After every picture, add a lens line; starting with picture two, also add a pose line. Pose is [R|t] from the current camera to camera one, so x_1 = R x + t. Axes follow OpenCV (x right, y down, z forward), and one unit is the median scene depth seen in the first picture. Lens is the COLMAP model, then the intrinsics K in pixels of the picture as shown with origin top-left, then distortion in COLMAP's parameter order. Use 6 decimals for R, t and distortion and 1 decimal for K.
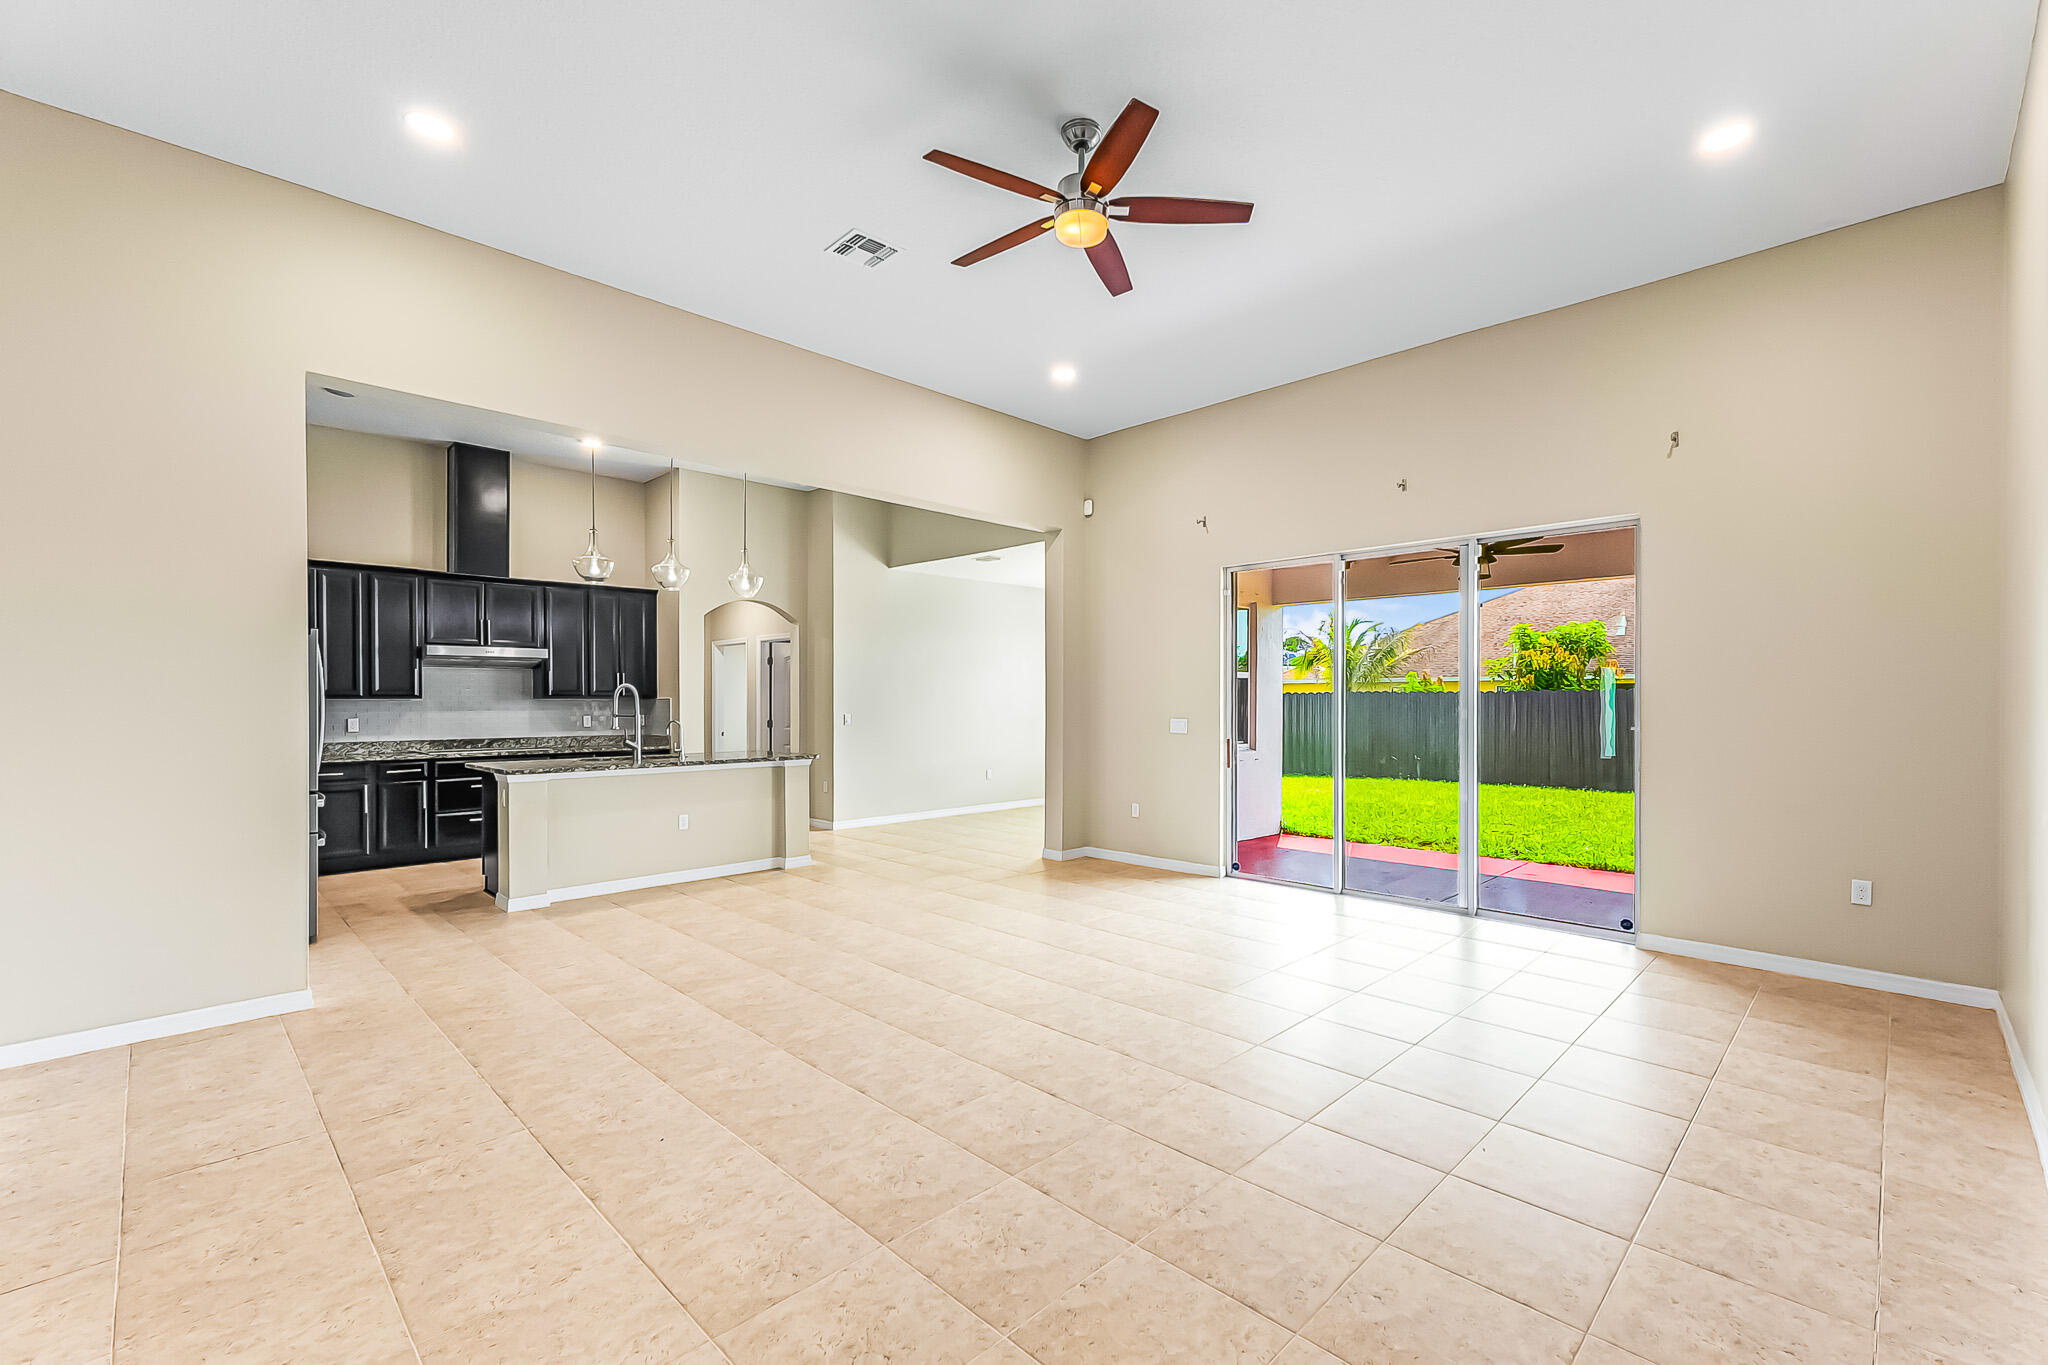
lens RADIAL K [[876.5, 0, 1035.9], [0, 876.5, 701.8], [0, 0, 1]] dist [0.018638, 0.000452]
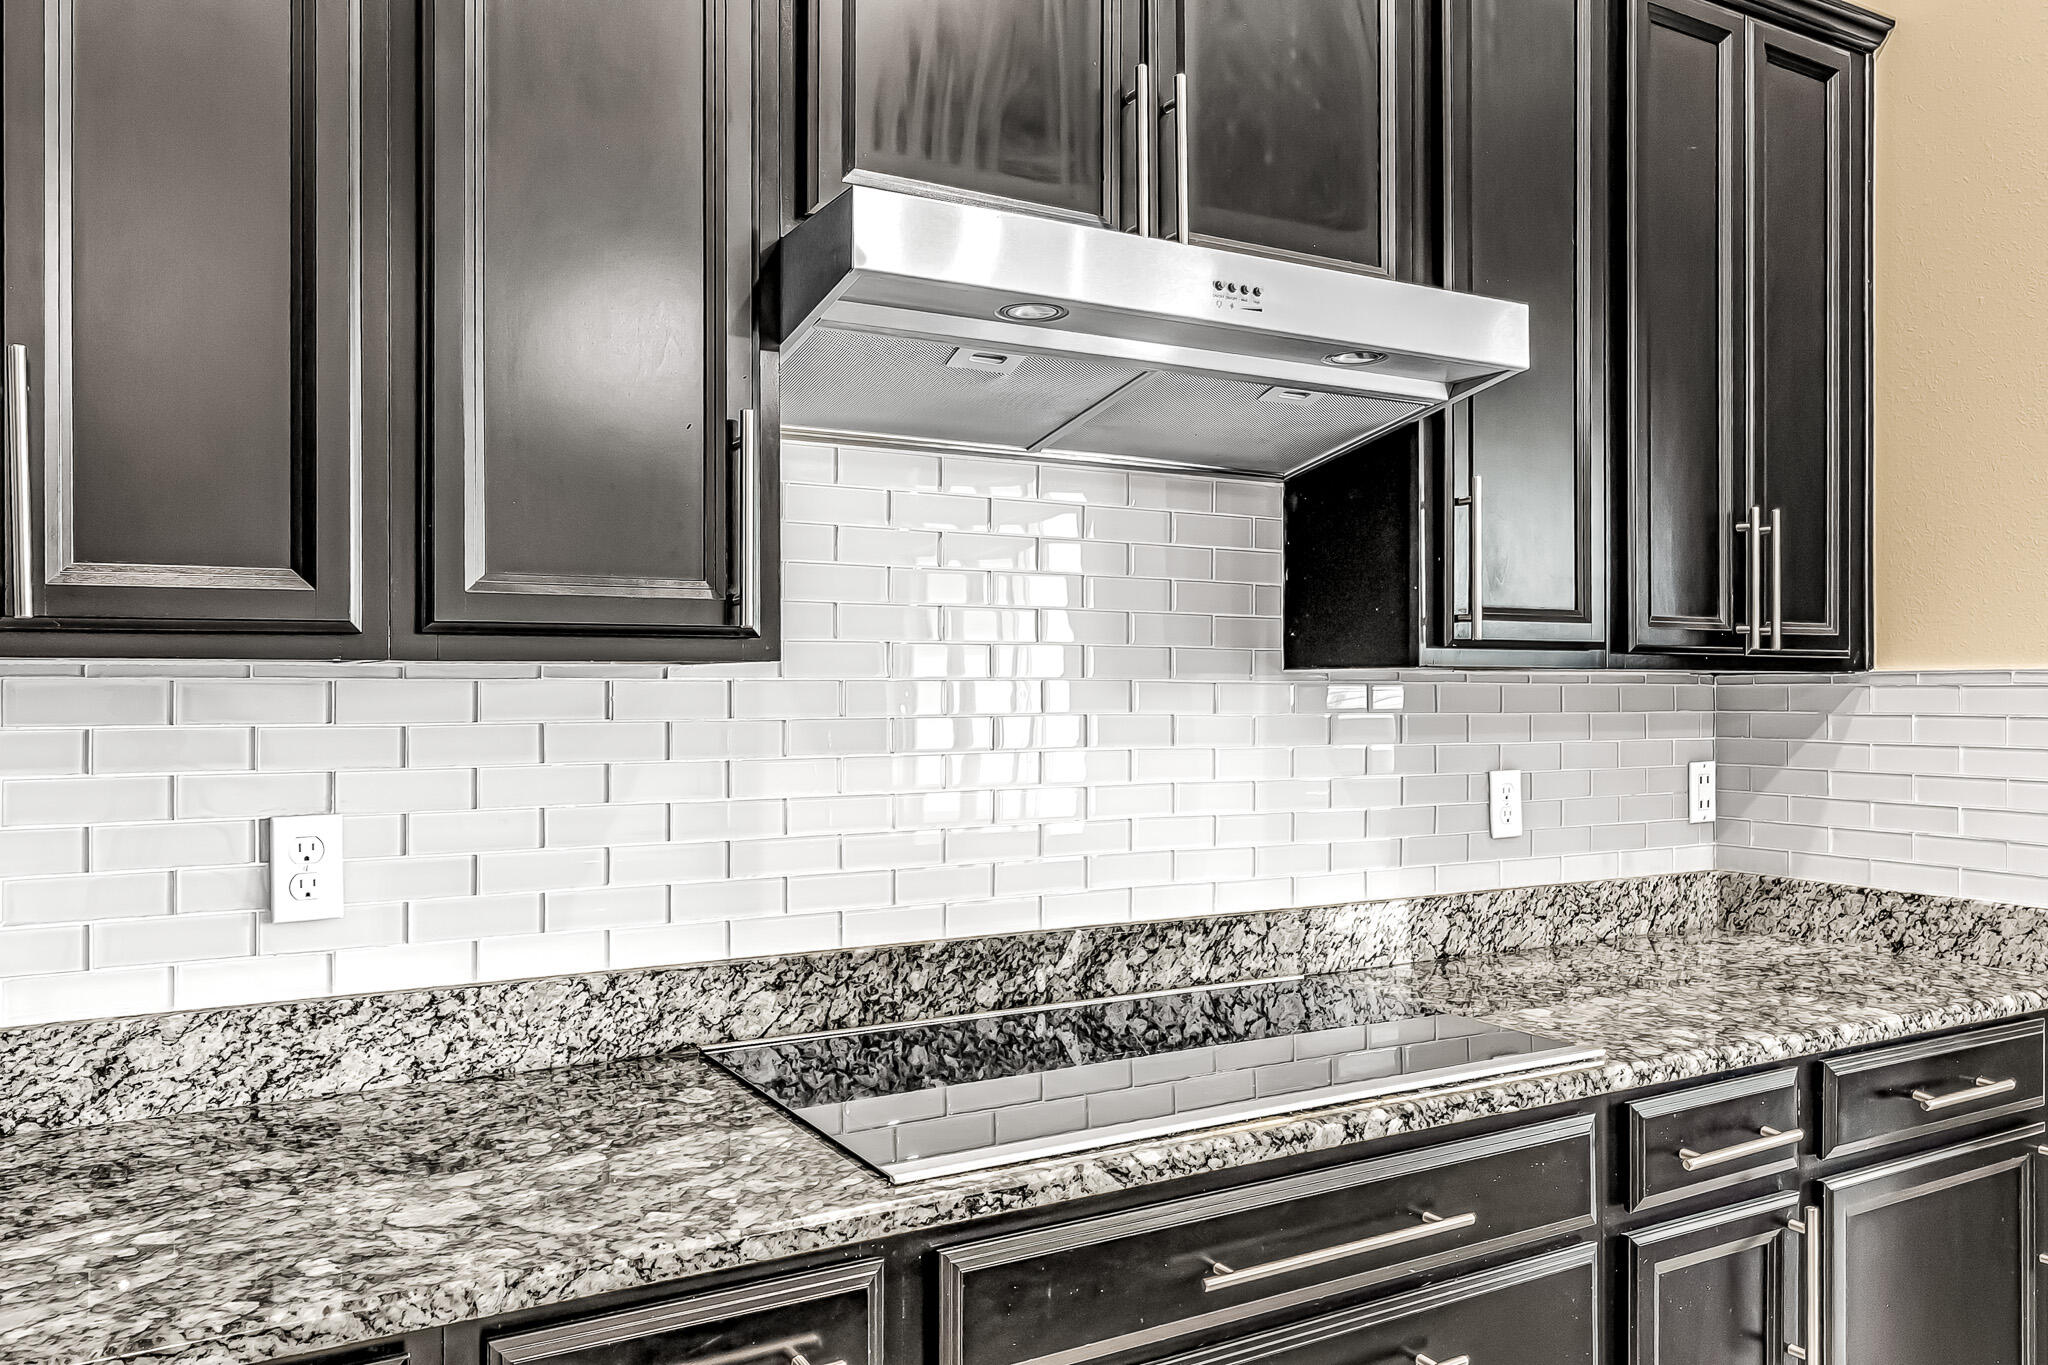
lens RADIAL K [[1536.5, 0, 1059.1], [0, 1536.5, 676.1], [0, 0, 1]] dist [0.004895, 0.006164]
pose [[0.974310, -0.001187, -0.225210, -0.588205], [-0.001097, 0.999949, -0.010015, 0.000963], [0.225210, 0.010005, 0.974259, 0.772488]]
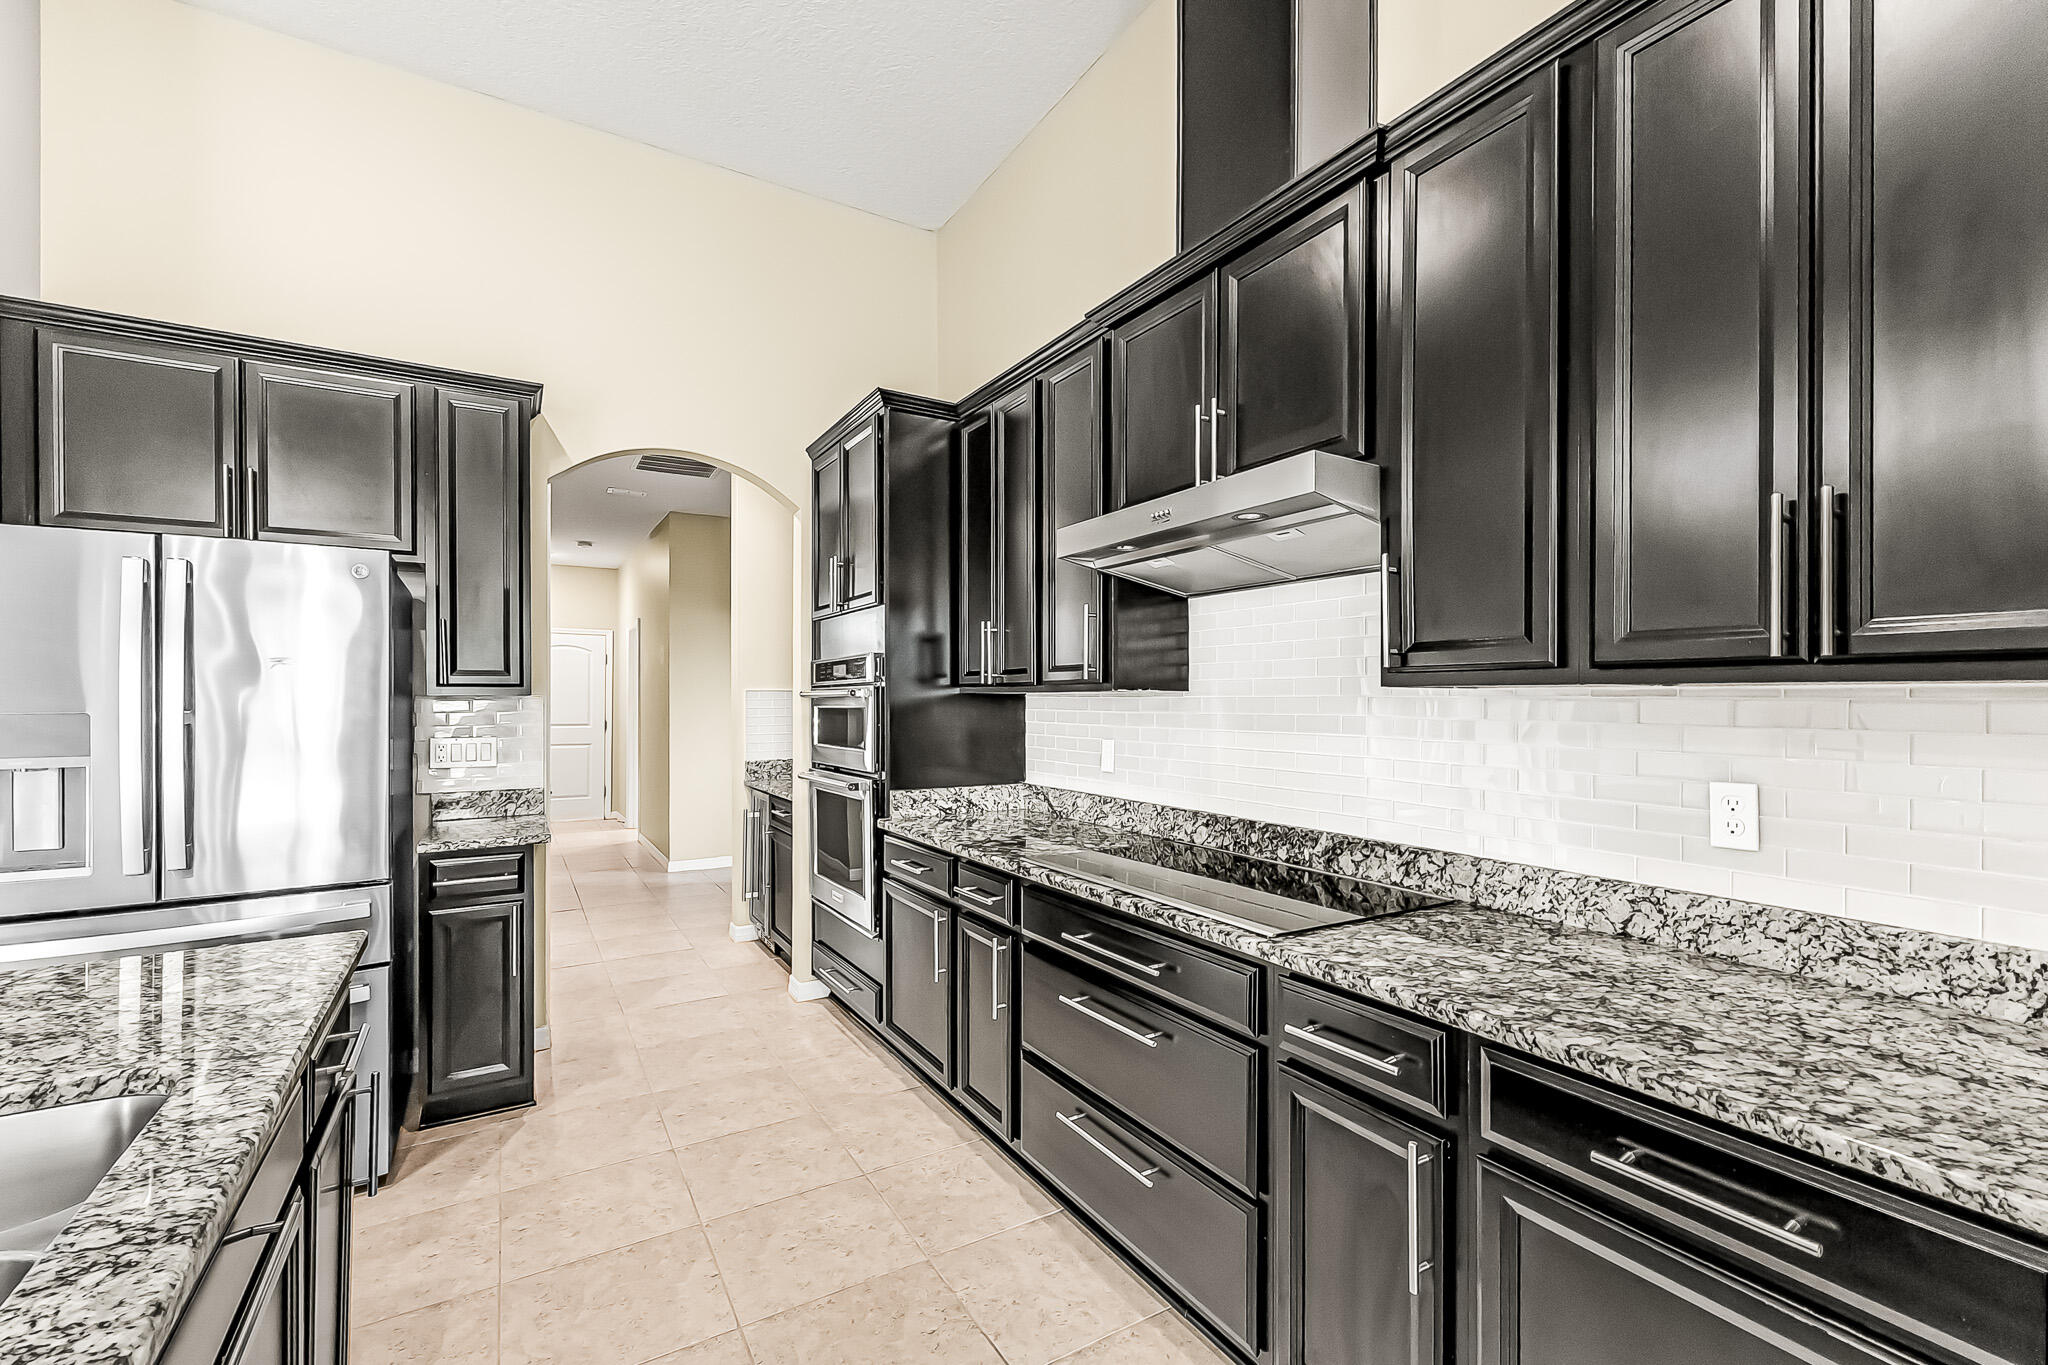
lens RADIAL K [[876.5, 0, 1030.0], [0, 876.5, 699.2], [0, 0, 1]] dist [0.018638, 0.000452]
pose [[-0.219772, -0.000293, -0.975551, -0.345421], [-0.004173, 0.999991, 0.000639, 0.000018], [0.975542, 0.004211, -0.219771, 1.009207]]
